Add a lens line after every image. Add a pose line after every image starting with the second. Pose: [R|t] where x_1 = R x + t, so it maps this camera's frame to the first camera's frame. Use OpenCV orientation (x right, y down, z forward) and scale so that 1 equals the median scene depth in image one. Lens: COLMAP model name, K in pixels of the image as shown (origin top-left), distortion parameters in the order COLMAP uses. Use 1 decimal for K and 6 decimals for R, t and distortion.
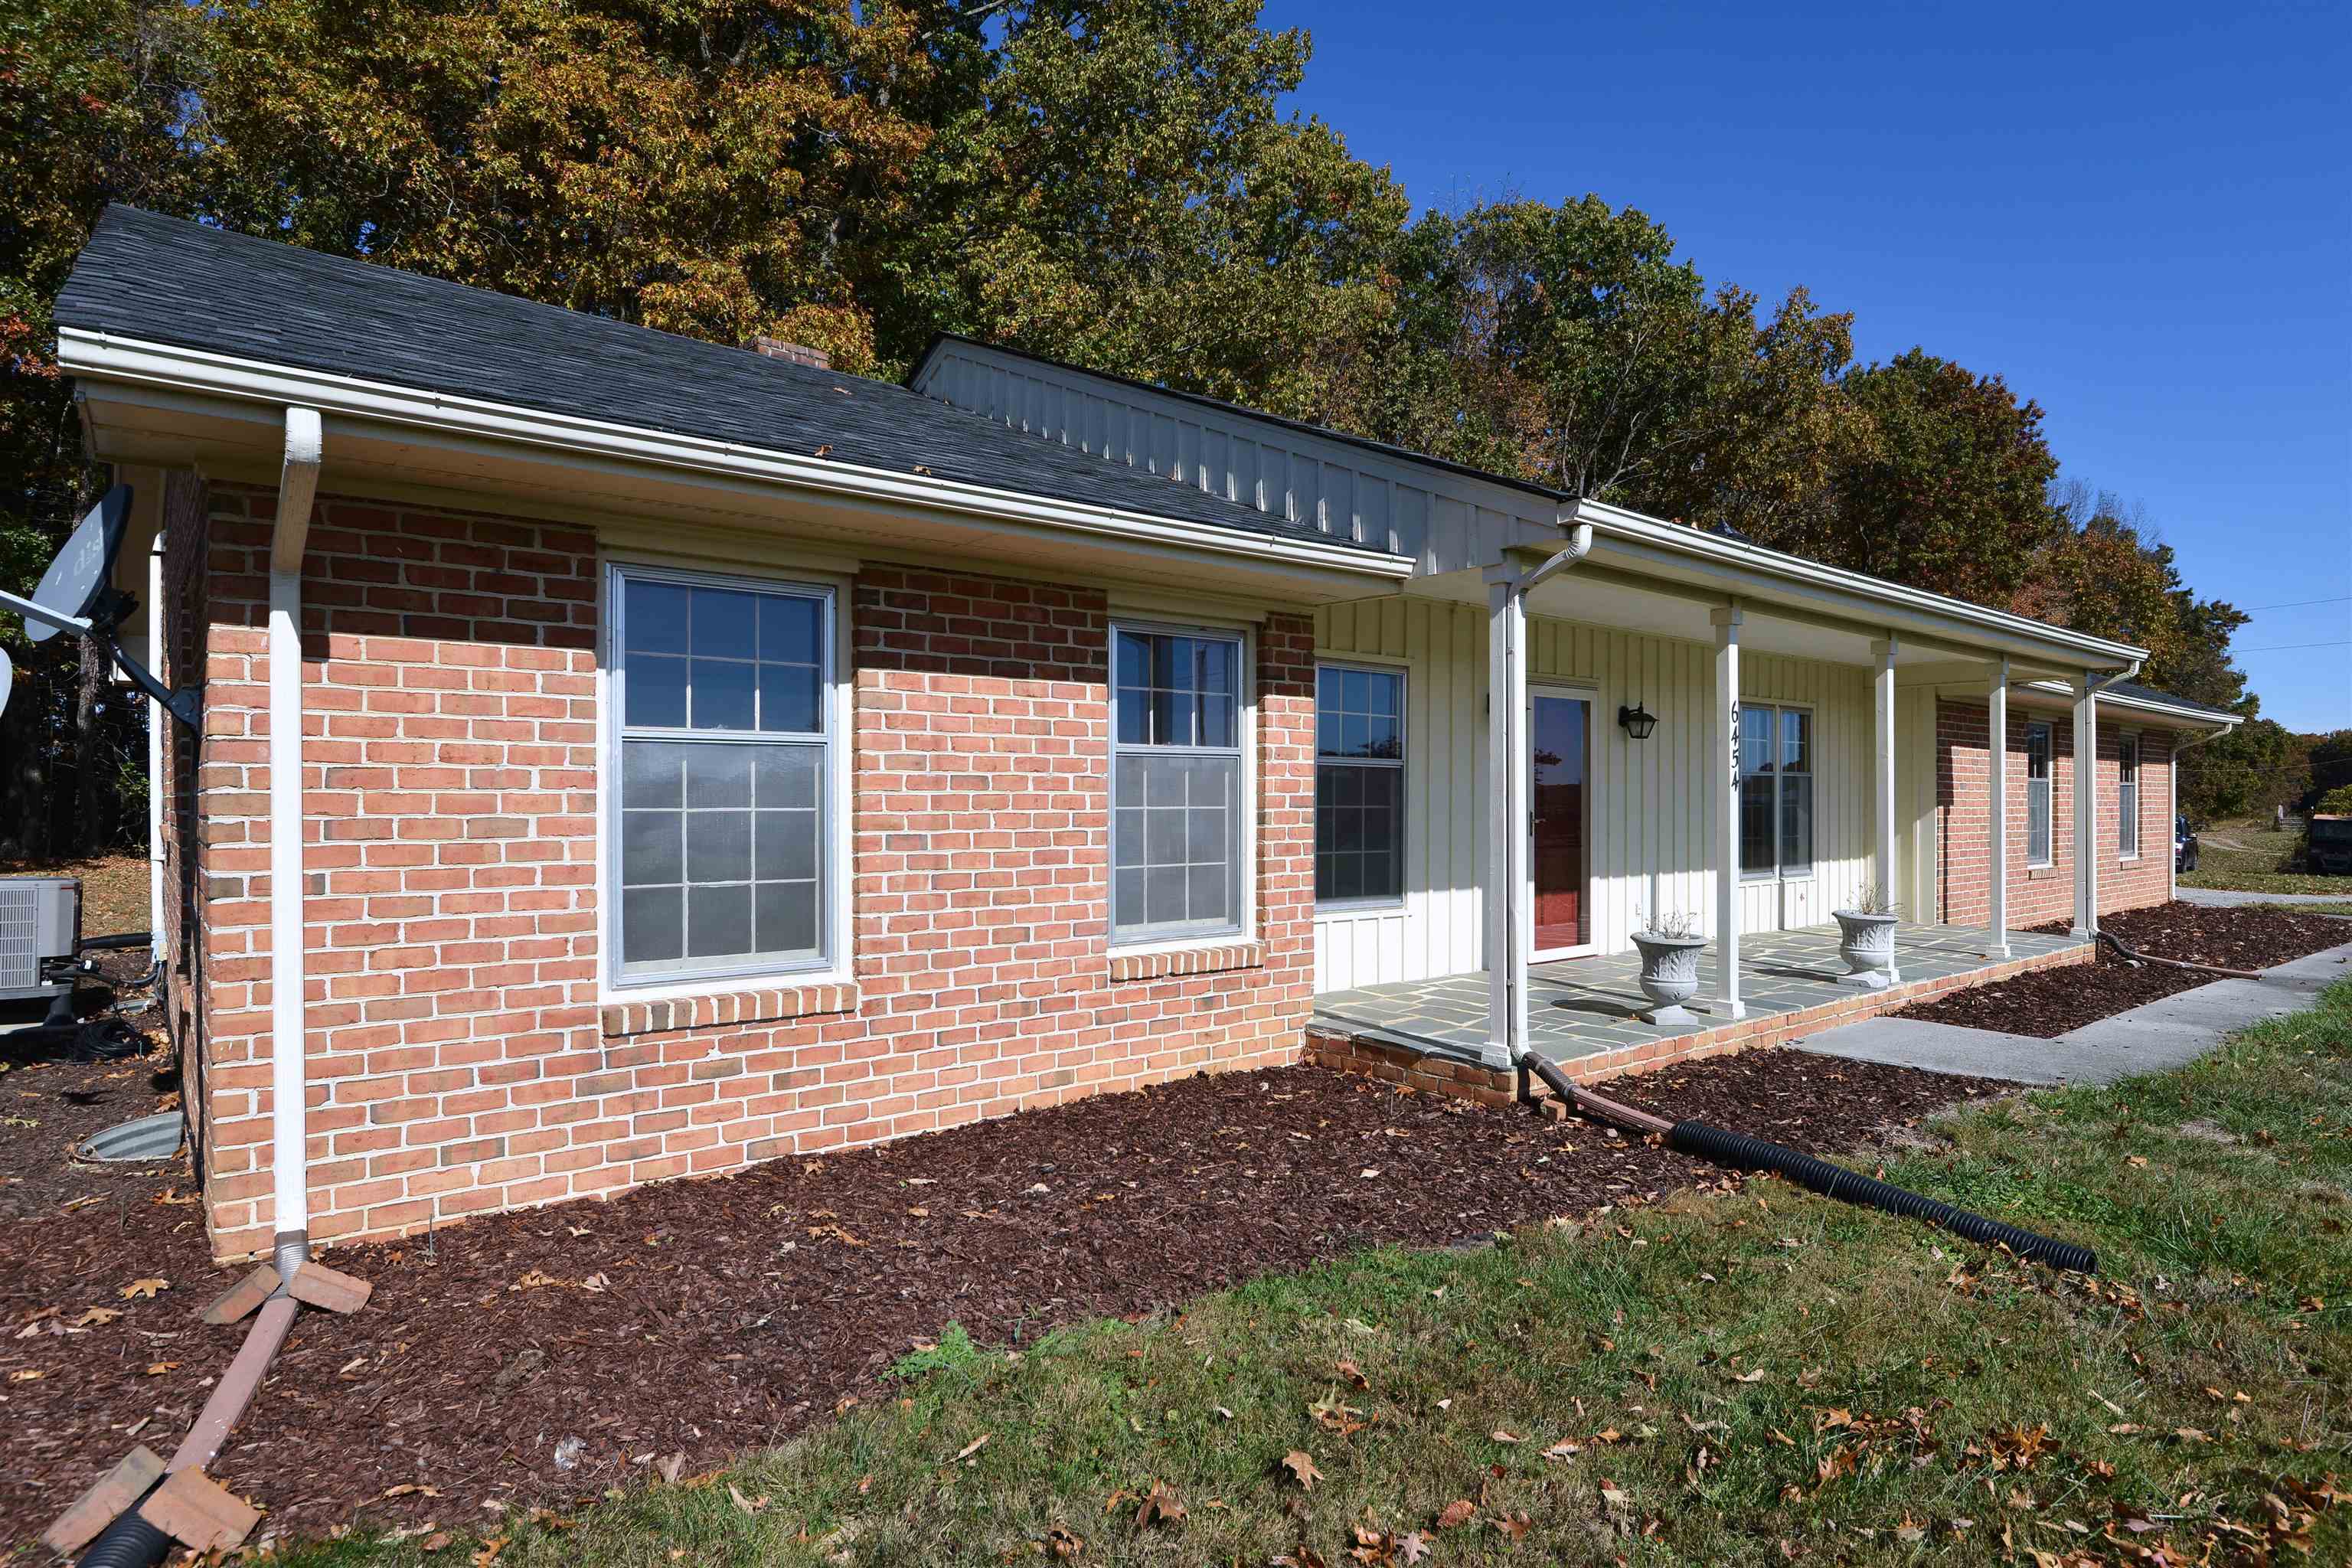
lens RADIAL K [[1224.4, 0, 1206.4], [0, 1224.4, 827.6], [0, 0, 1]] dist [-0.002448, -0.000038]
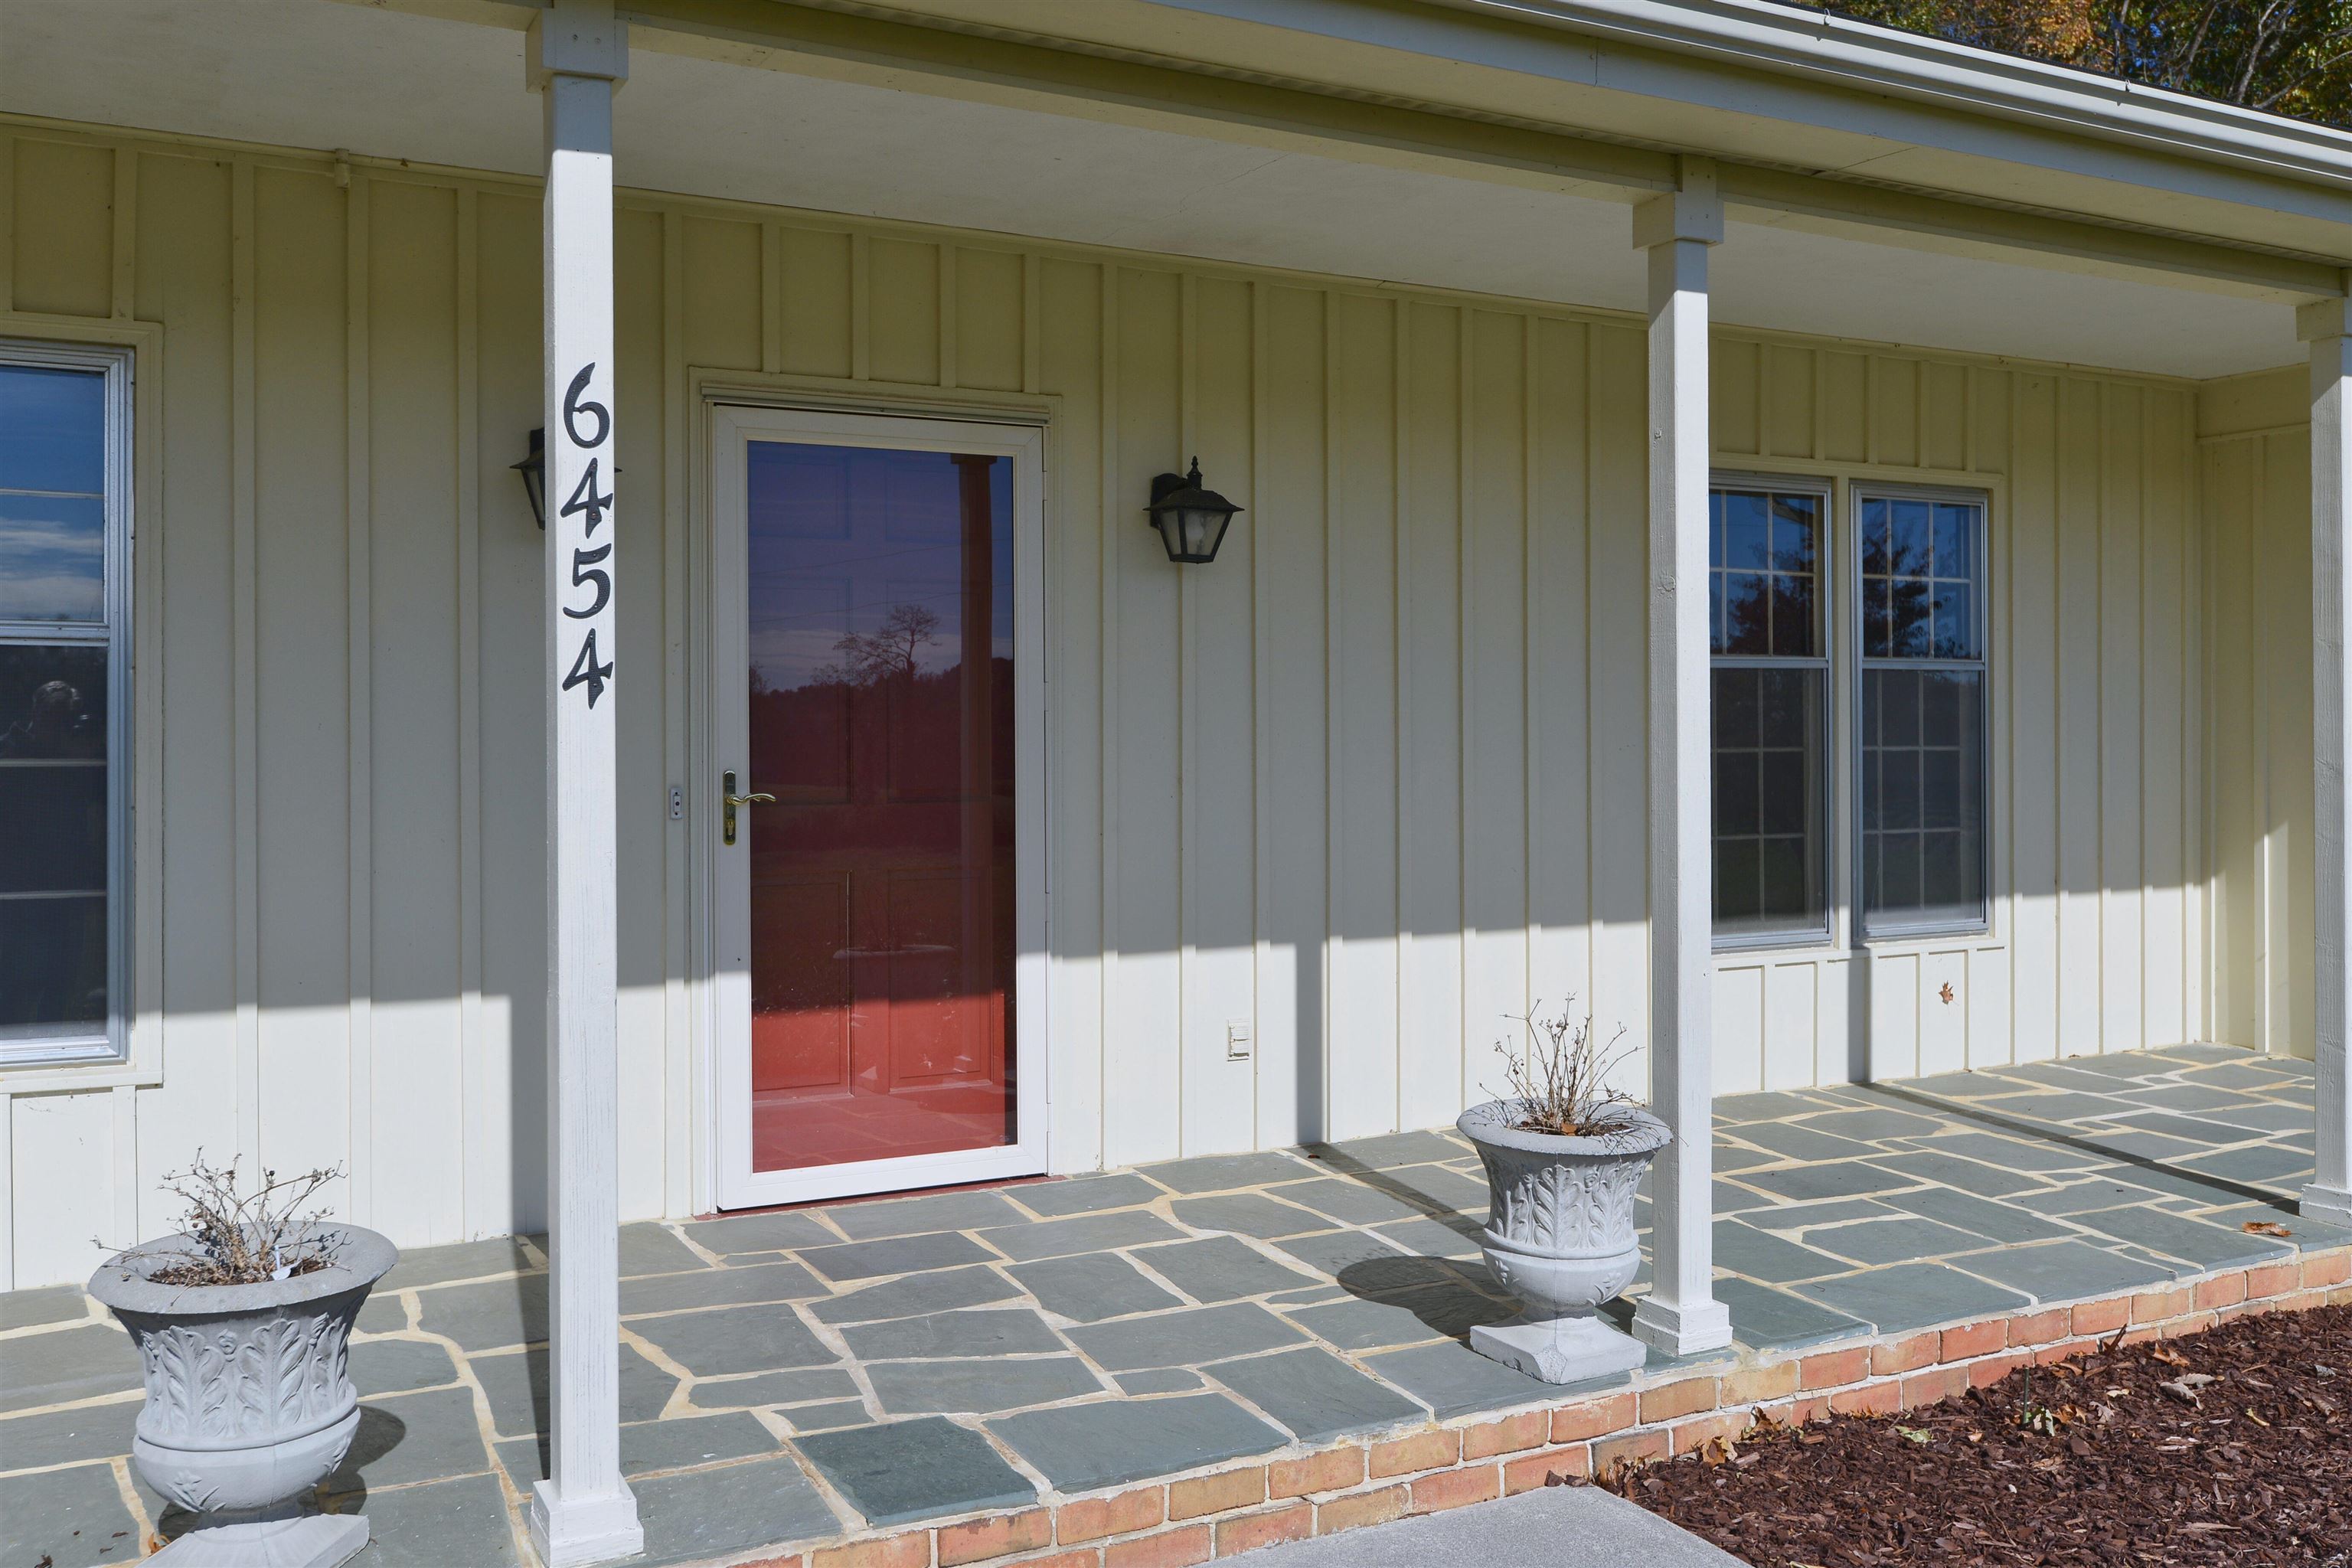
lens RADIAL K [[1940.5, 0, 1173.9], [0, 1940.5, 782.5], [0, 0, 1]] dist [-0.008427, -0.002886]
pose [[0.972132, -0.003958, -0.234401, 0.470358], [0.003043, 0.999986, -0.004267, -0.006483], [0.234415, 0.003435, 0.972131, 0.446429]]
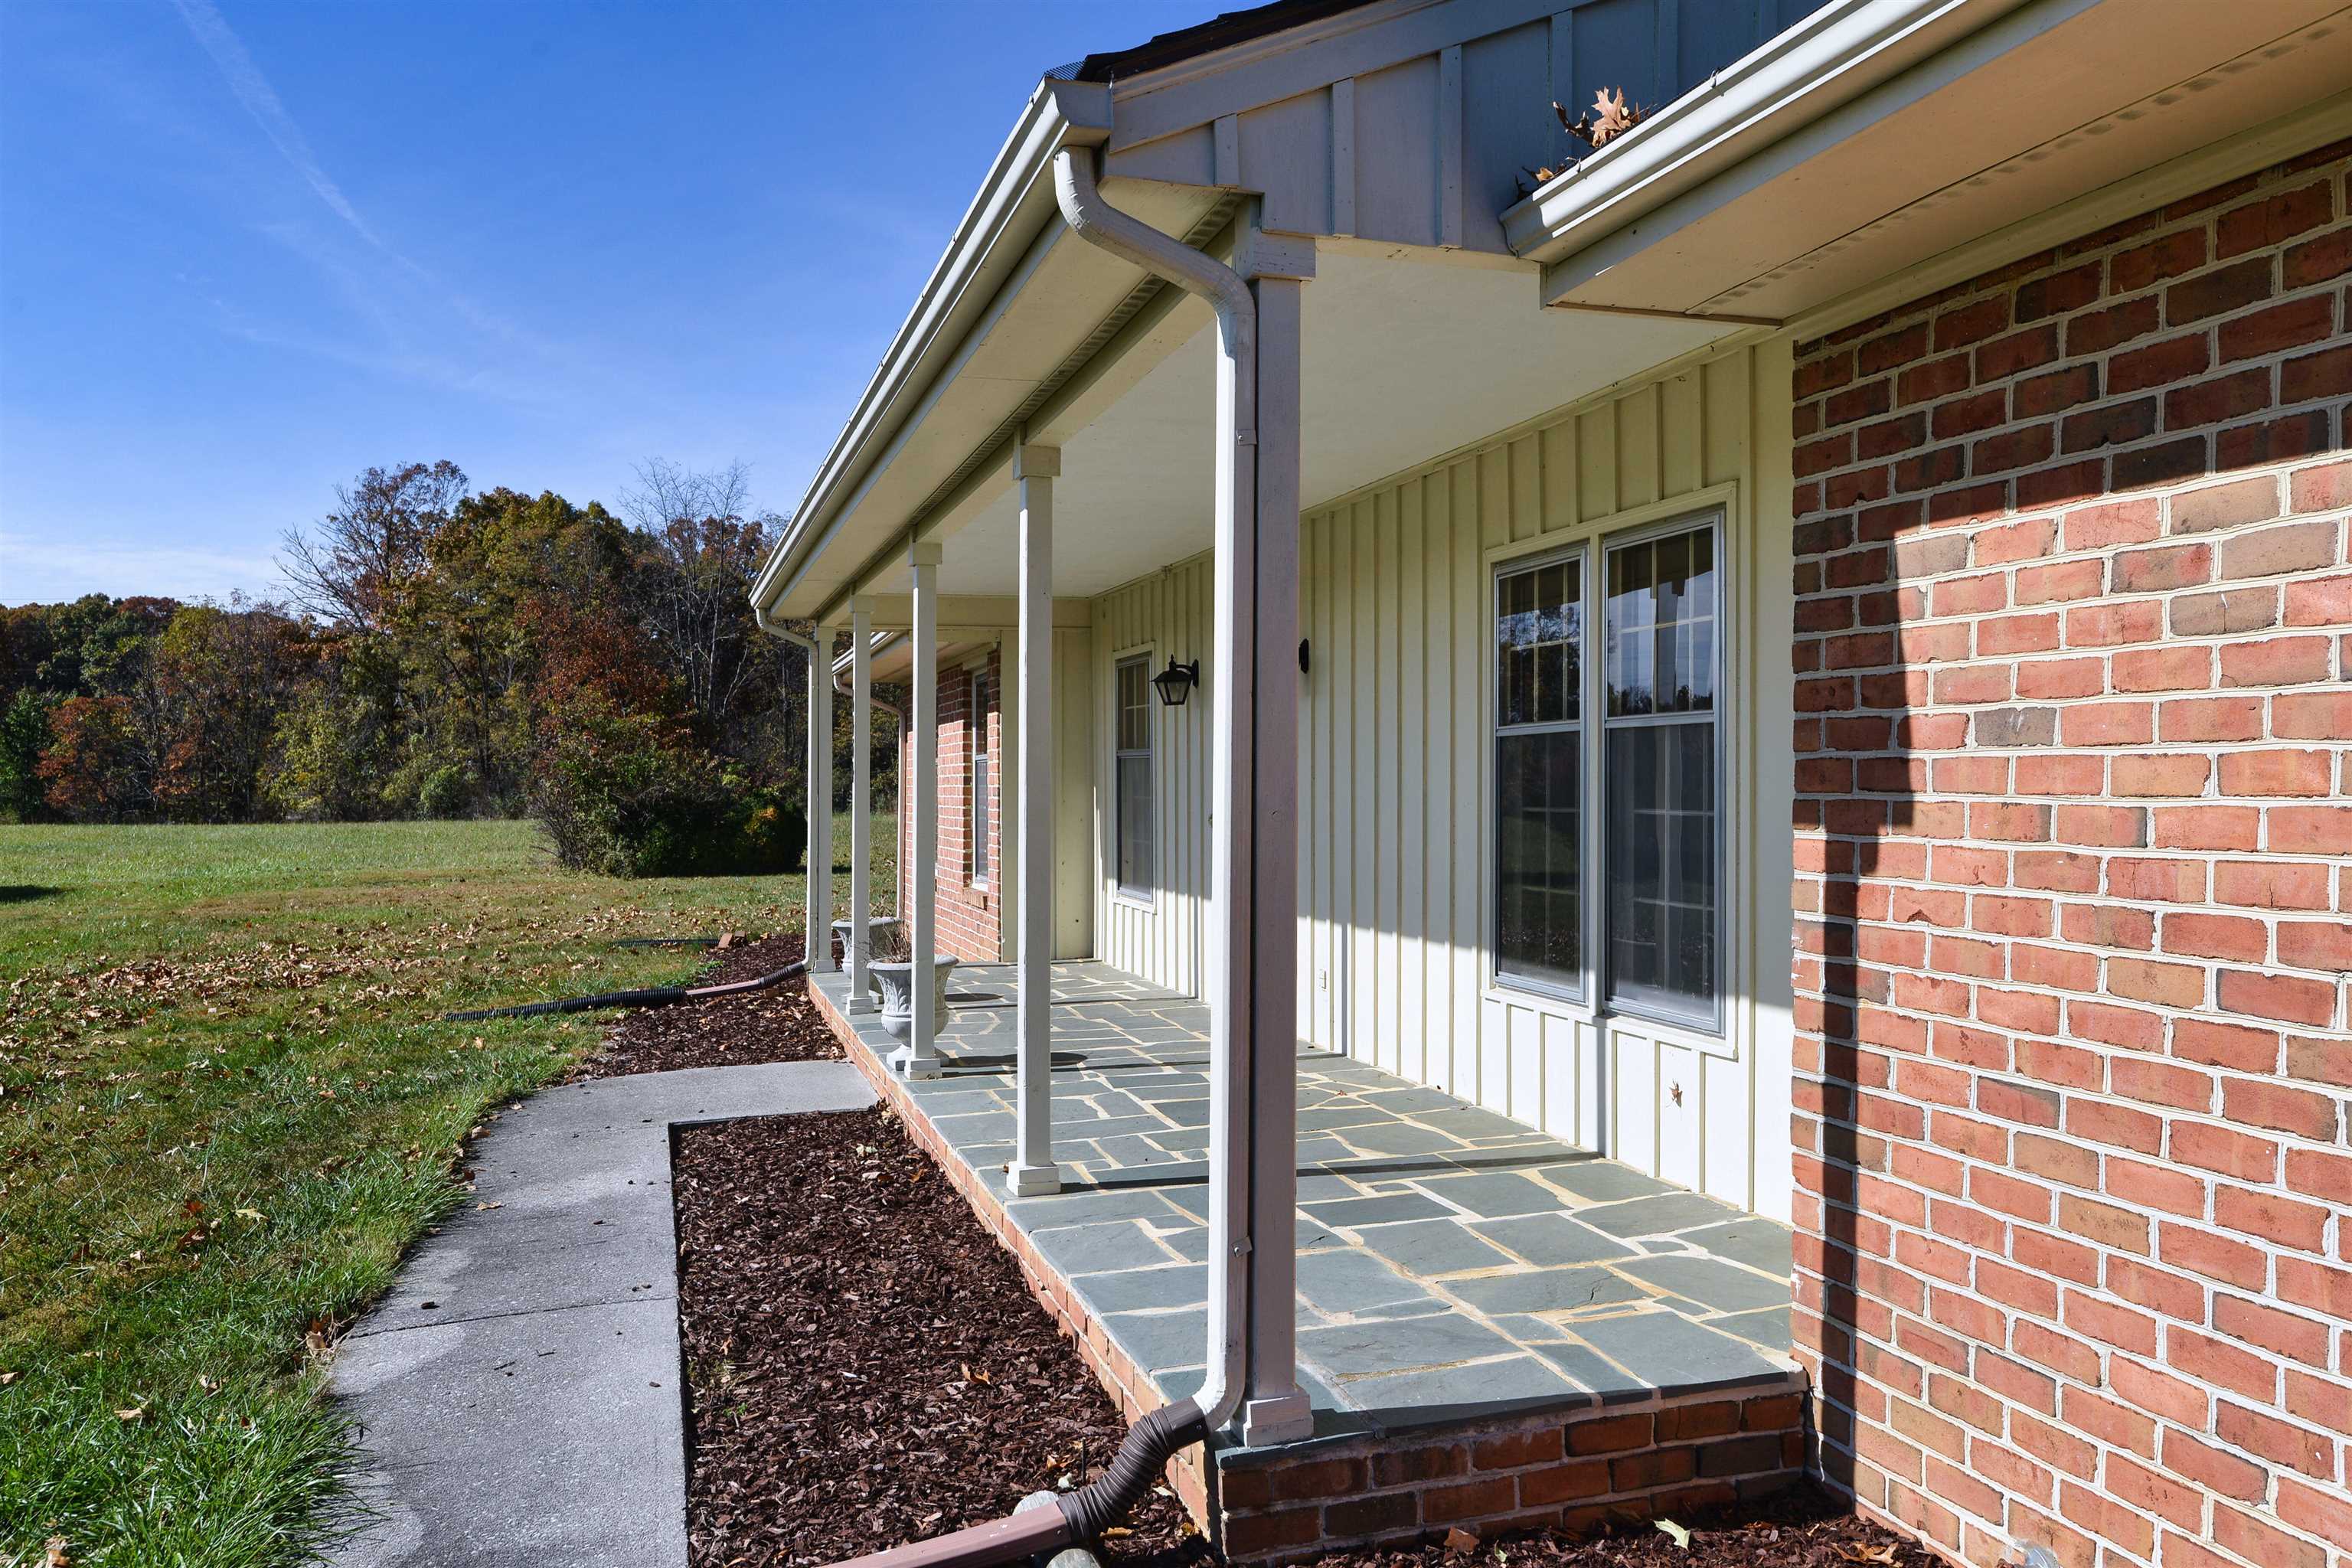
lens RADIAL K [[1685.1, 0, 1176.4], [0, 1685.1, 776.3], [0, 0, 1]] dist [0.003564, 0.000254]
pose [[-0.382527, 0.006458, -0.923922, 1.098535], [0.000629, 0.999977, 0.006729, -0.034922], [0.923944, 0.001993, -0.382523, 1.207827]]
